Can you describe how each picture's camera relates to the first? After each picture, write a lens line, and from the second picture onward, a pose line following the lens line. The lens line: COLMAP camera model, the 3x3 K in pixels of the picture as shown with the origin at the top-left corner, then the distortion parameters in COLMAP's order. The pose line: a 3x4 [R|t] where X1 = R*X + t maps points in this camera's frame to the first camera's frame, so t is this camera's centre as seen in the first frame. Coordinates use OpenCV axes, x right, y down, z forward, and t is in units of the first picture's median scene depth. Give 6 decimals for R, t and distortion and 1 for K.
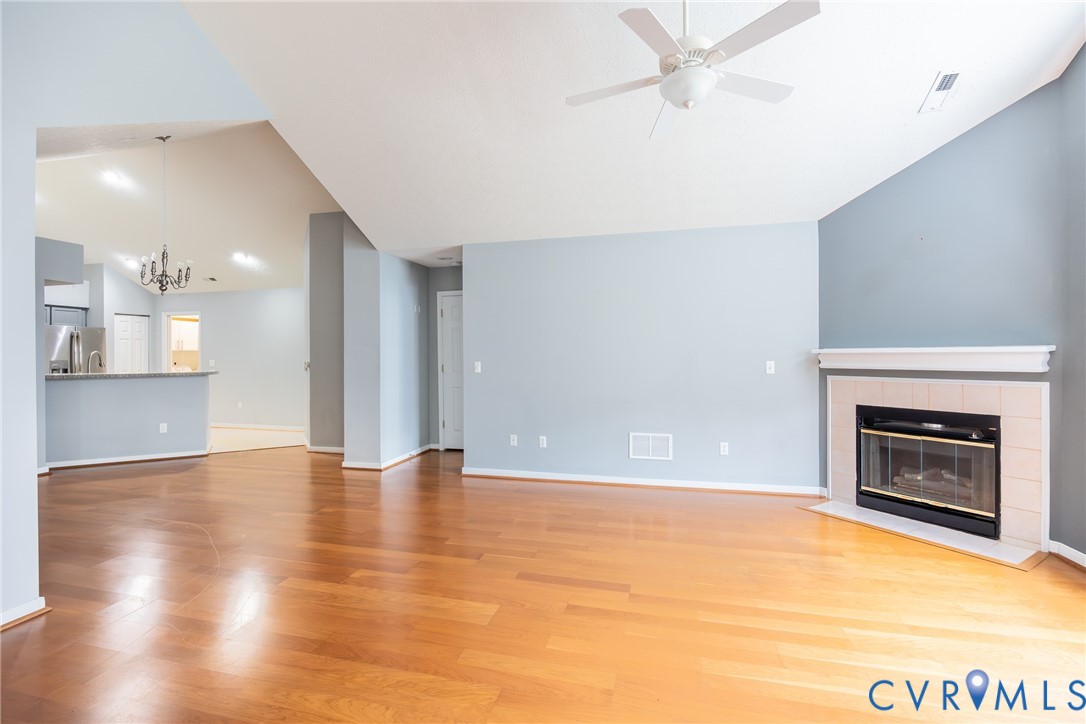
lens RADIAL K [[479.9, 0, 545.9], [0, 479.9, 354.5], [0, 0, 1]] dist [-0.010099, 0.000783]
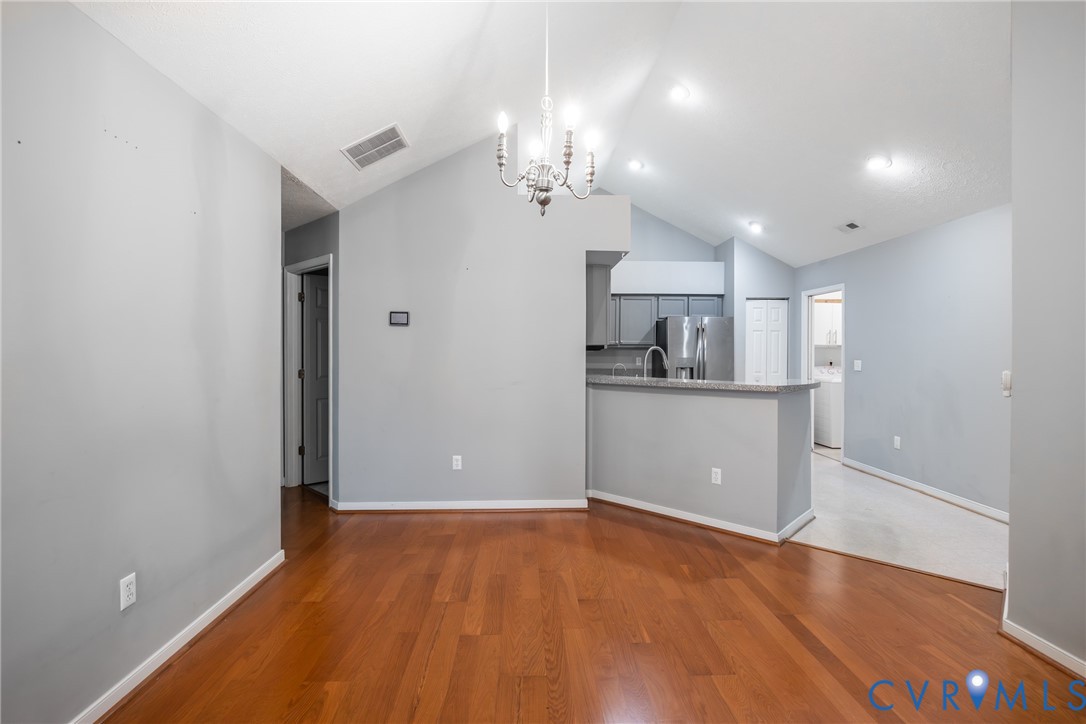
lens RADIAL K [[516.3, 0, 548.9], [0, 516.3, 355.3], [0, 0, 1]] dist [-0.011501, -0.000269]
pose [[0.279463, 0.011078, -0.960092, -0.339429], [-0.004028, 0.999938, 0.010366, -0.000288], [0.960148, 0.000970, 0.279491, 0.843060]]
